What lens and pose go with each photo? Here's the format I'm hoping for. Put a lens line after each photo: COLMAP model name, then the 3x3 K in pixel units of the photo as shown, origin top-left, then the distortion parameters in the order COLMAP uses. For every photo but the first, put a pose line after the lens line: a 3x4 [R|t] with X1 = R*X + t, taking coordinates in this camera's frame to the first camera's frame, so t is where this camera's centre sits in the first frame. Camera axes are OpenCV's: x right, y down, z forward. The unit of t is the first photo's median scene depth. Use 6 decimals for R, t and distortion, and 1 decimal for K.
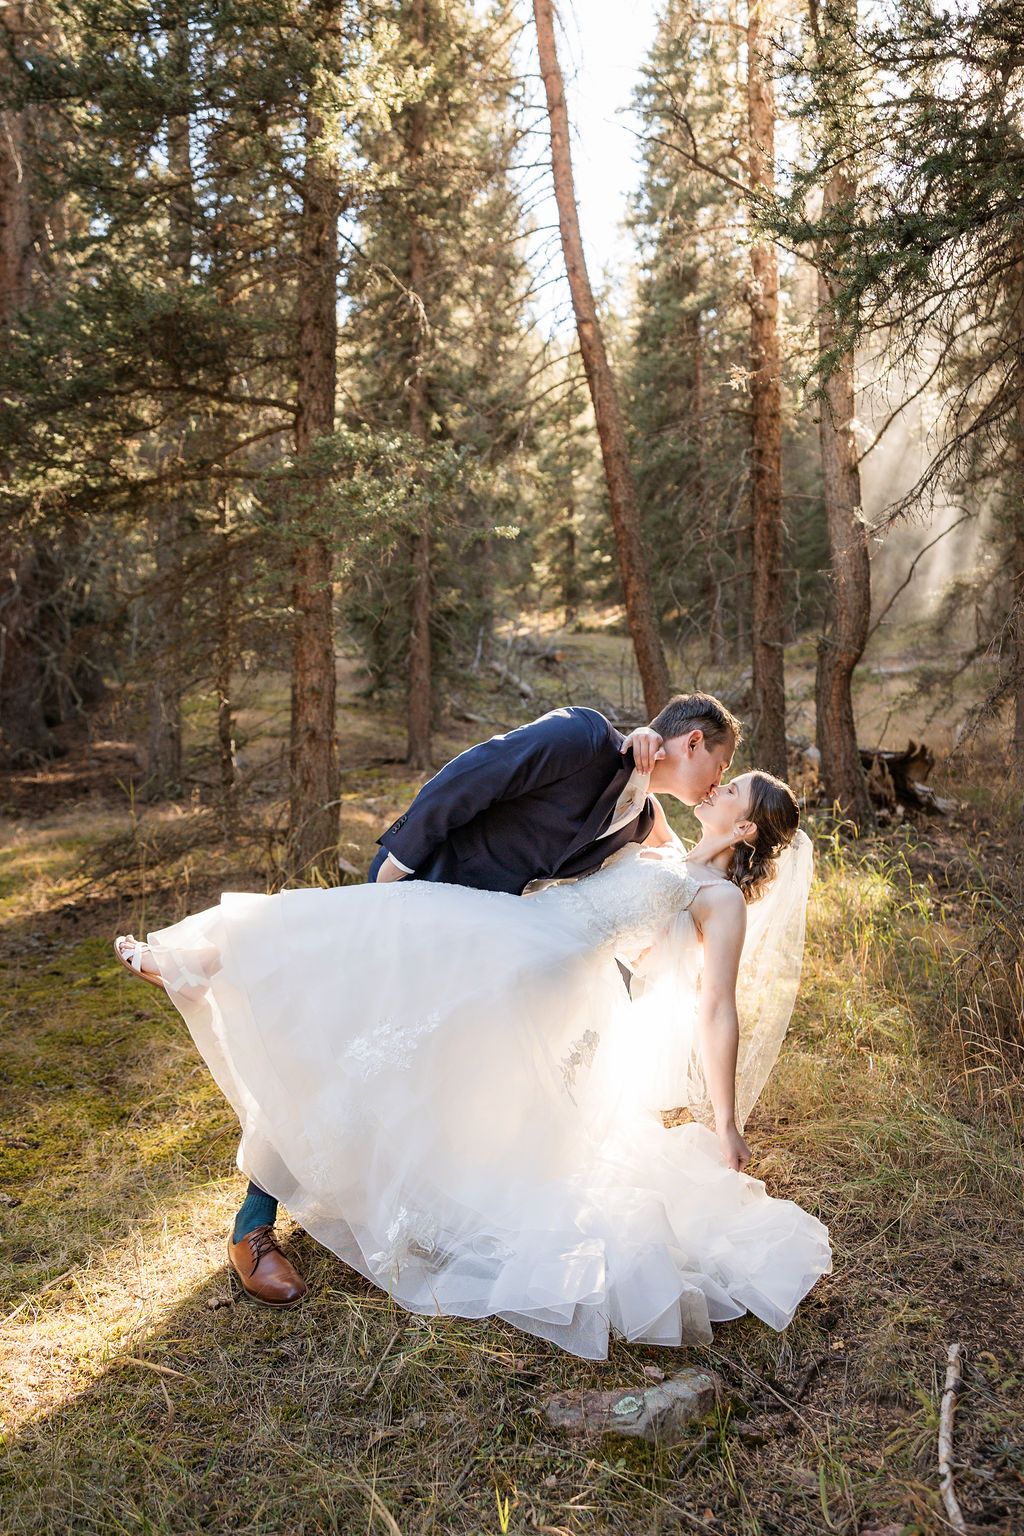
lens RADIAL K [[1208.8, 0, 512.0], [0, 1208.8, 768.0], [0, 0, 1]] dist [-0.012534, -0.009140]
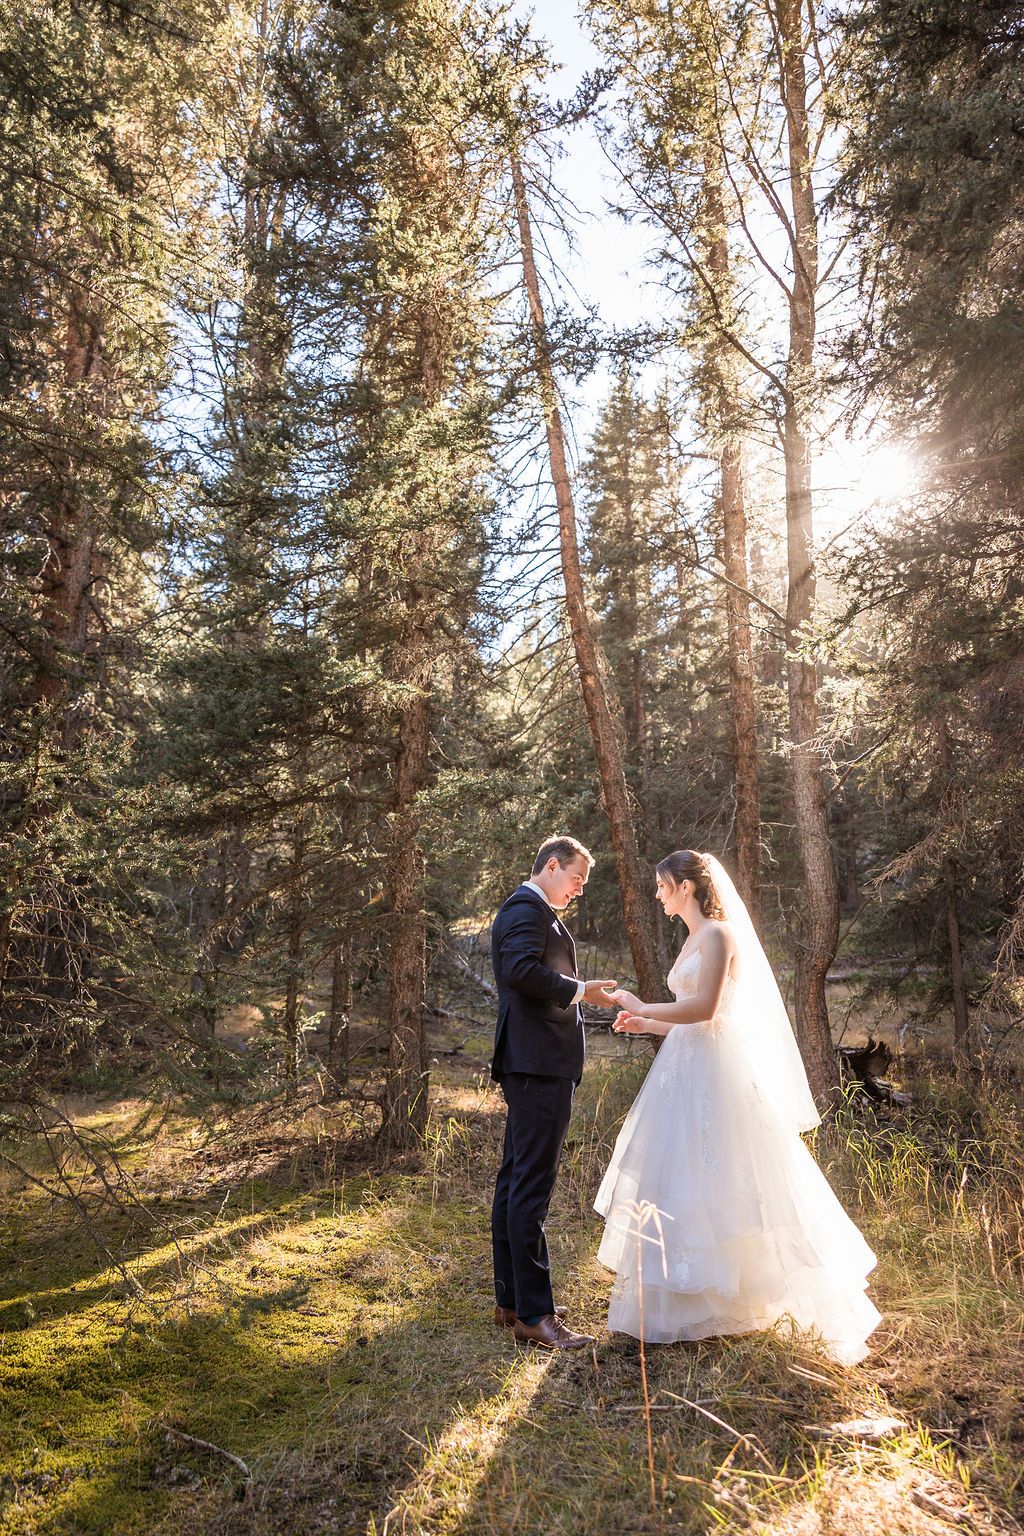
lens RADIAL K [[1208.8, 0, 512.0], [0, 1208.8, 768.0], [0, 0, 1]] dist [-0.012534, -0.009140]
pose [[0.997043, 0.035466, 0.068166, -0.088150], [-0.017602, 0.968938, -0.246678, 0.016886], [-0.074797, 0.244749, 0.966697, -0.123587]]
